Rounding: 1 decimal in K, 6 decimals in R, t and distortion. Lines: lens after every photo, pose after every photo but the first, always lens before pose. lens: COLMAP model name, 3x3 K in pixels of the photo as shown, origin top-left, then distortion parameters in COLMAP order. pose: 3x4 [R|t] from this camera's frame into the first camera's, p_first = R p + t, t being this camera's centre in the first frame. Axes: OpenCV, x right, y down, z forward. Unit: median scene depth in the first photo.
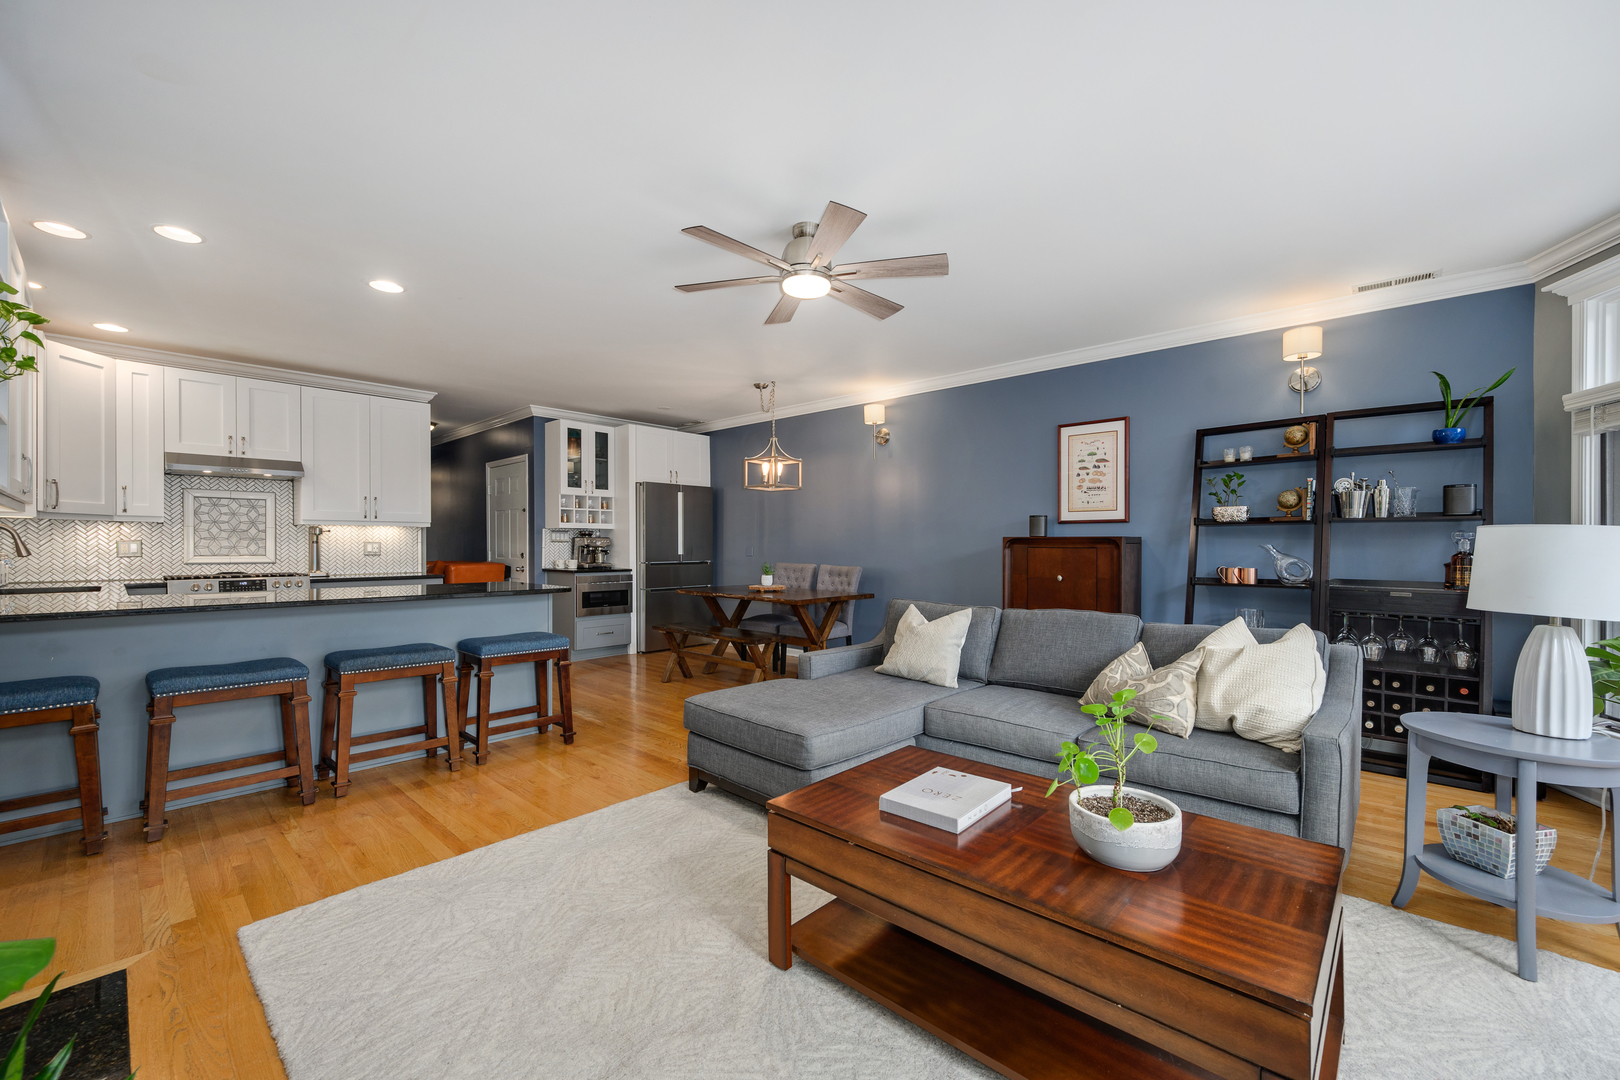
lens RADIAL K [[678.1, 0, 840.0], [0, 678.1, 544.3], [0, 0, 1]] dist [-0.001394, -0.000274]
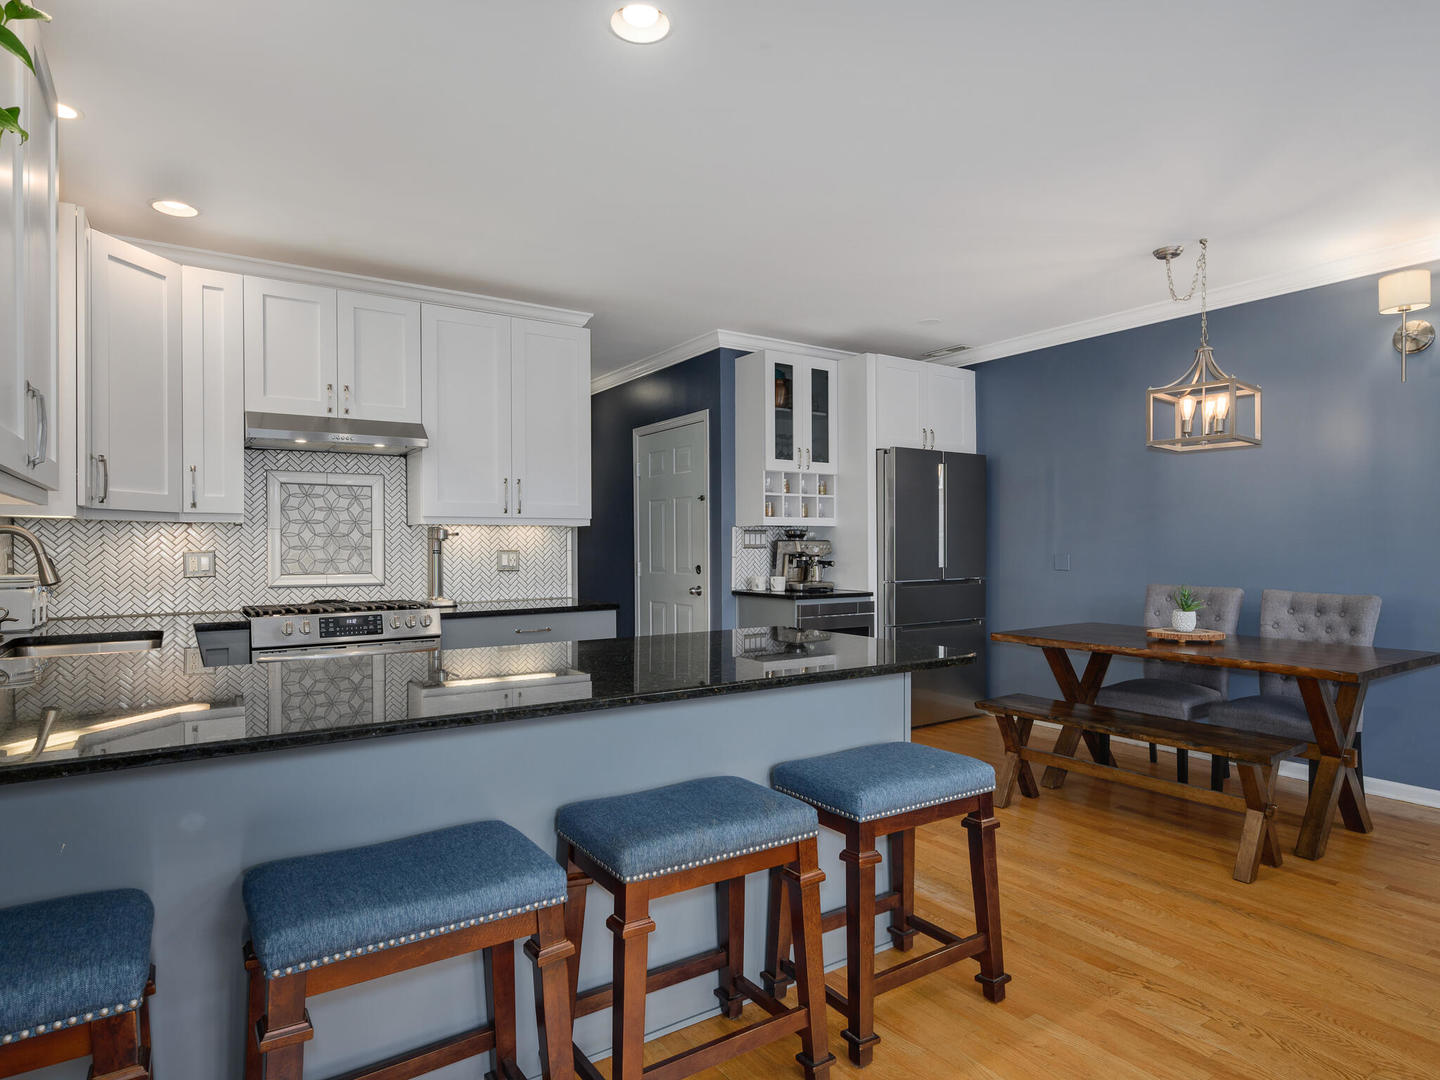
lens RADIAL K [[853.8, 0, 720.0], [0, 853.8, 540.0], [0, 0, 1]] dist [-0.006336, 0.001770]
pose [[0.967523, -0.006204, -0.252709, -0.271535], [0.004983, 0.999973, -0.005469, -0.007354], [0.252736, 0.004032, 0.967527, 0.252977]]
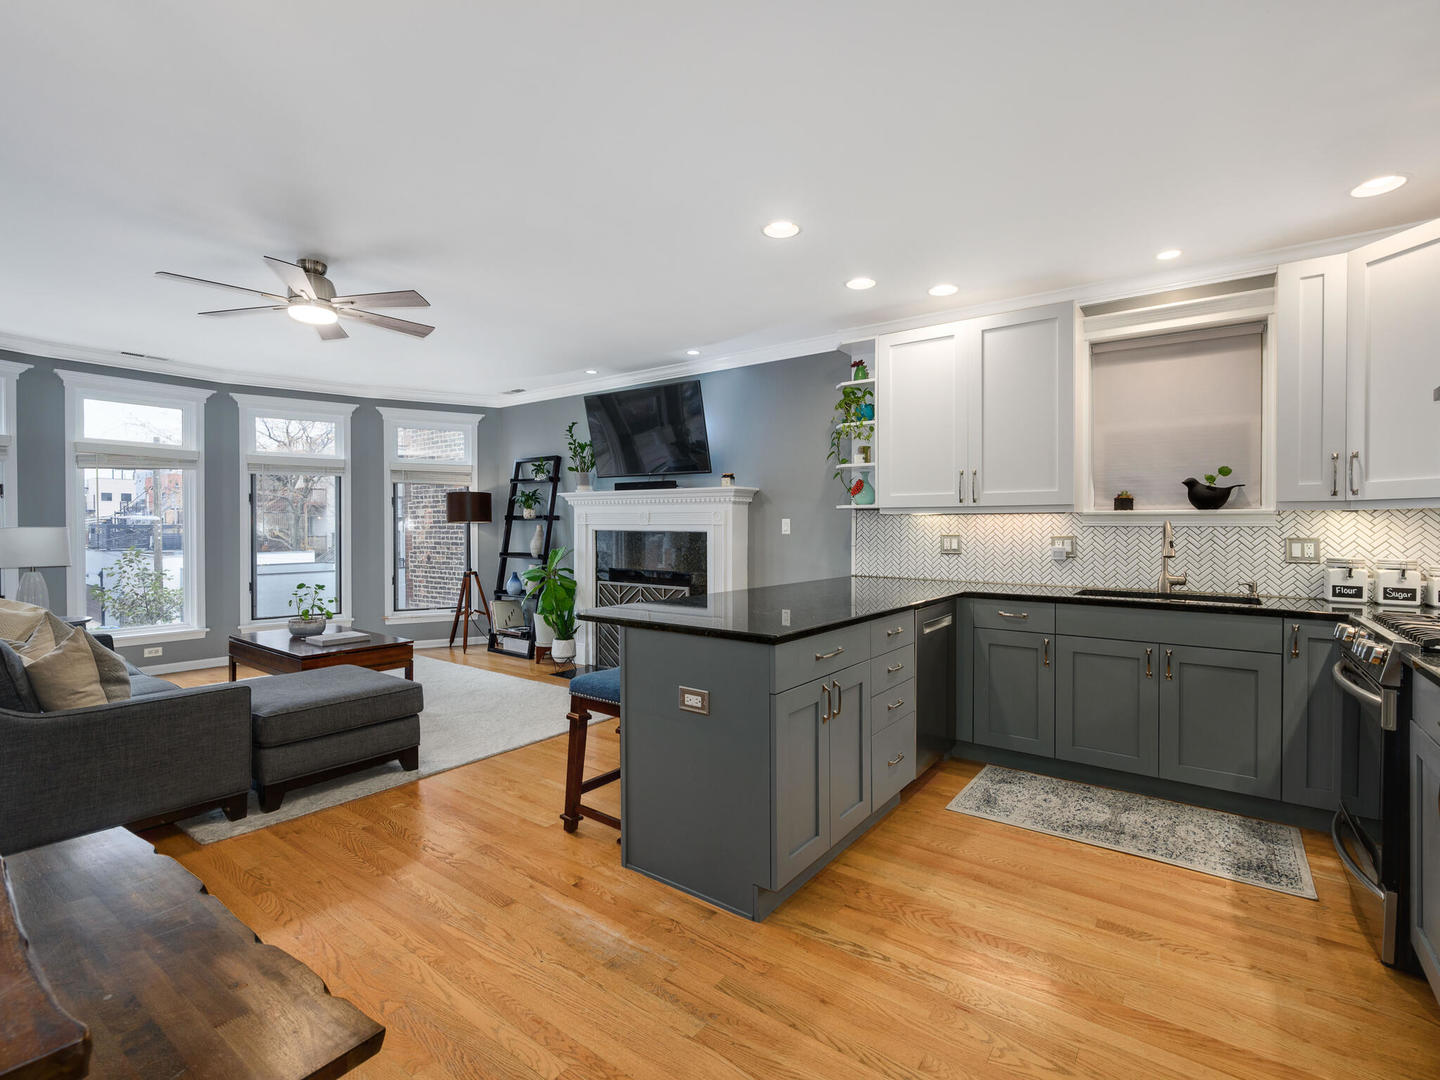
lens RADIAL K [[660.3, 0, 691.3], [0, 660.3, 532.5], [0, 0, 1]] dist [0.002266, -0.000197]
pose [[-0.998934, -0.002902, -0.046076, -0.303314], [-0.003330, 0.999952, 0.009199, -0.011732], [0.046047, 0.009343, -0.998896, 1.053048]]
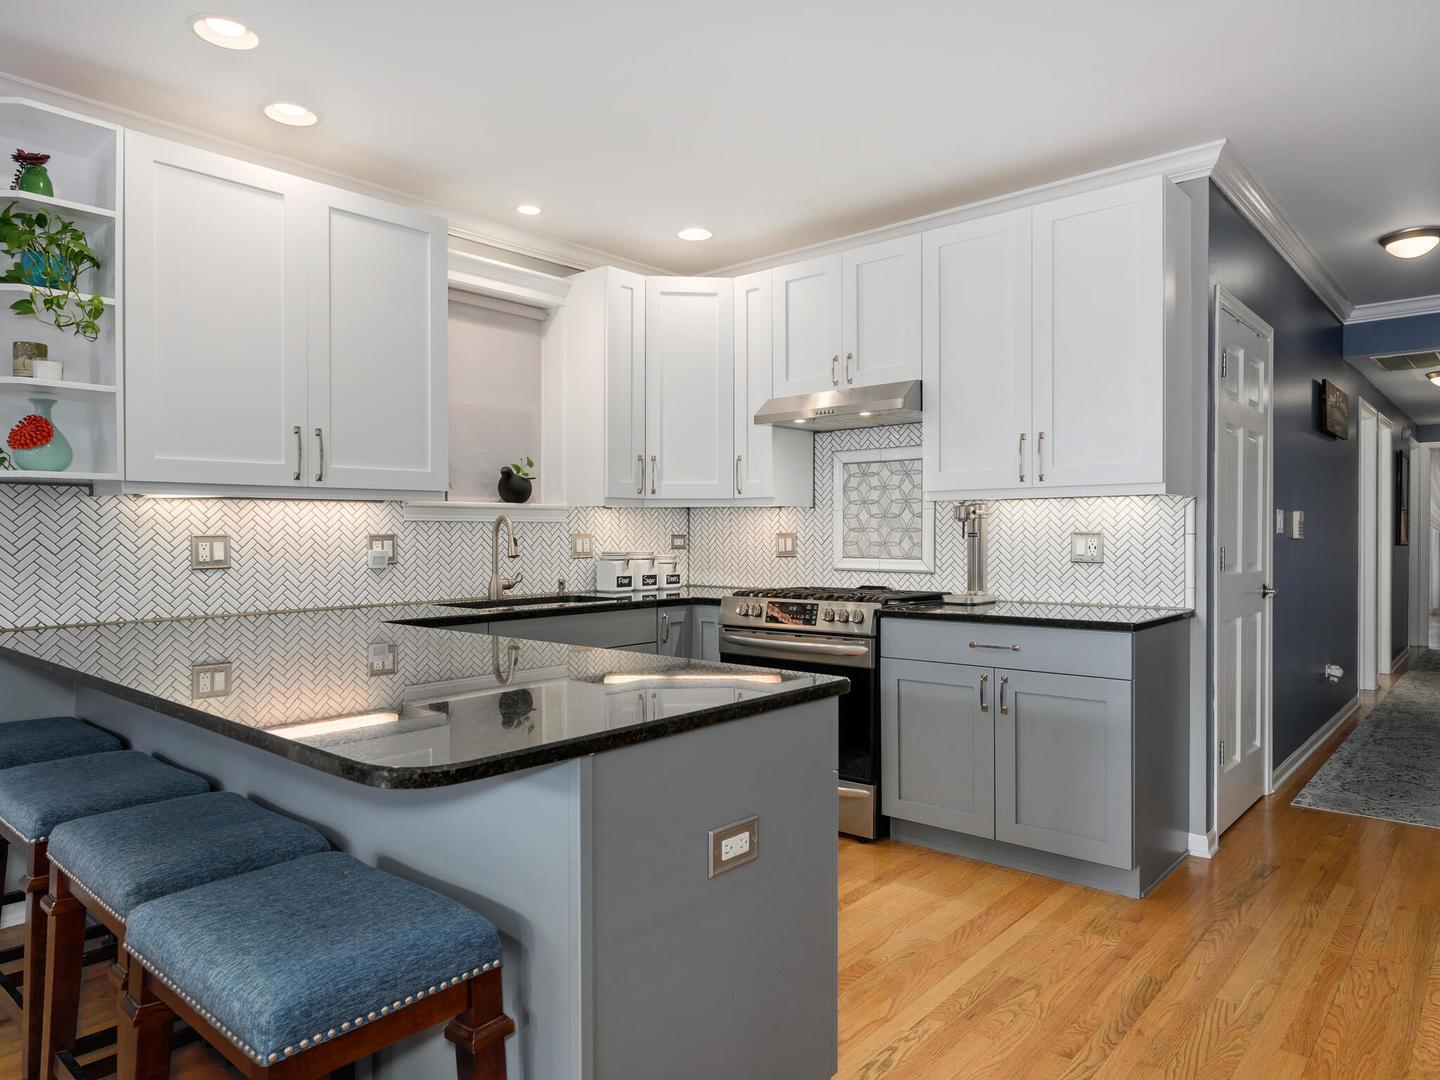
lens RADIAL K [[932.4, 0, 748.7], [0, 932.4, 535.8], [0, 0, 1]] dist [0.006999, 0.000179]
pose [[-0.001268, 0.001708, -0.999998, -0.070678], [0.003945, 0.999991, 0.001703, -0.003784], [0.999991, -0.003943, -0.001274, 0.715123]]
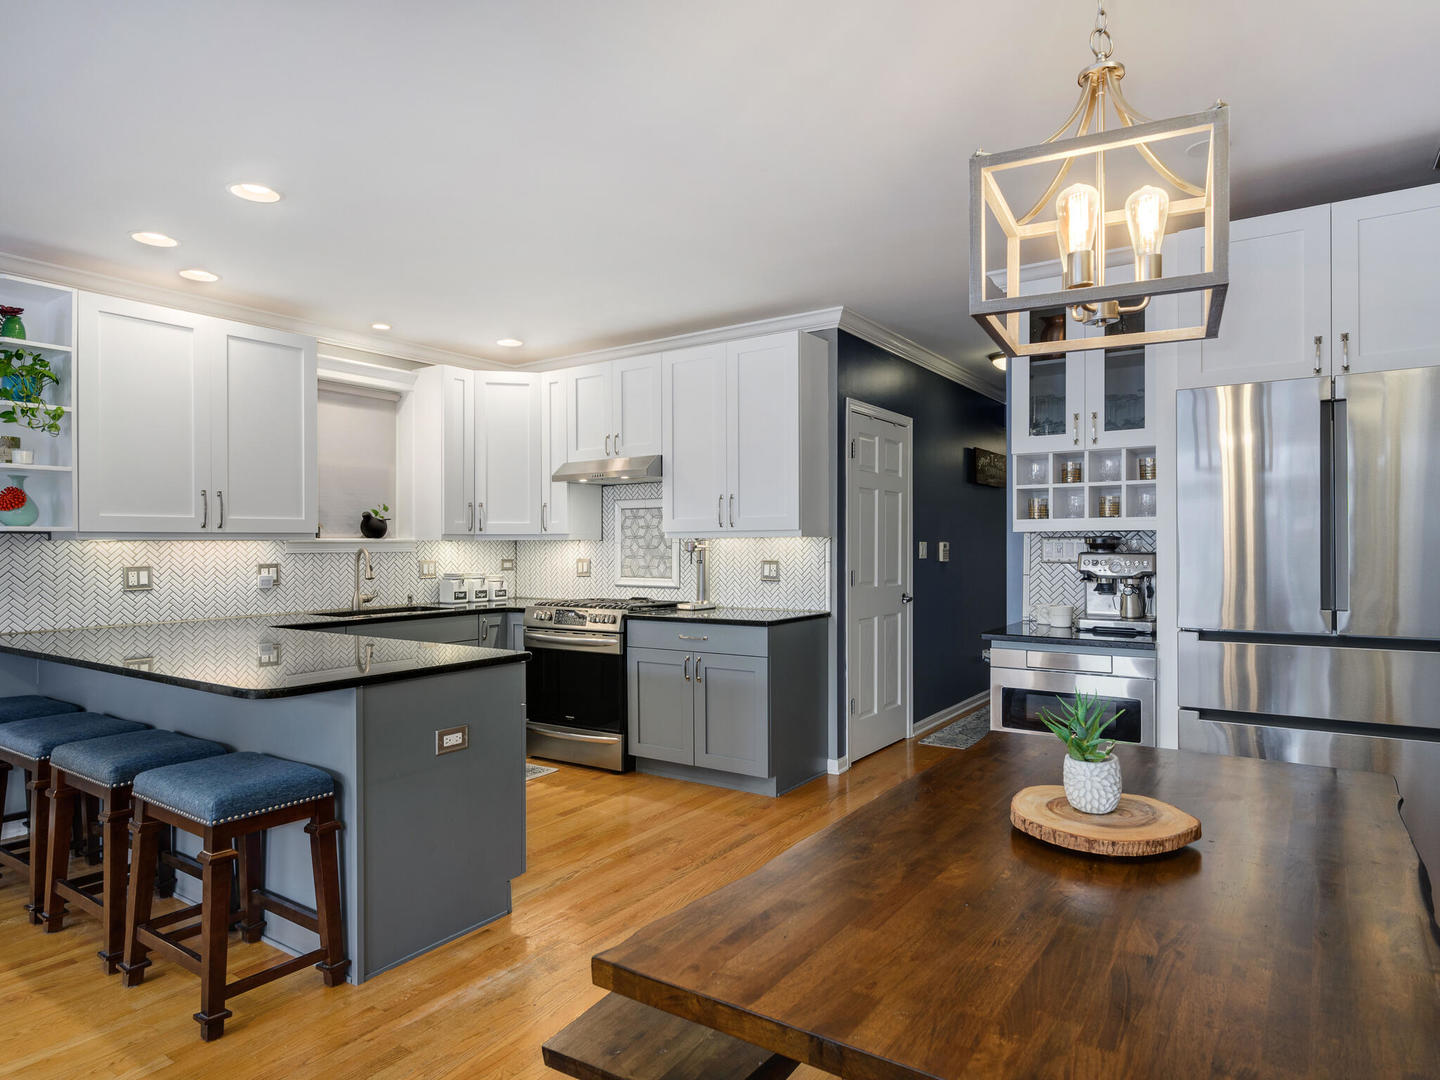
lens RADIAL K [[871.5, 0, 741.0], [0, 871.5, 543.8], [0, 0, 1]] dist [0.004903, 0.001877]
pose [[0.105335, -0.001462, -0.994436, 0.134906], [0.006801, 0.999977, -0.000750, -0.018292], [0.994414, -0.006684, 0.105342, 0.810265]]
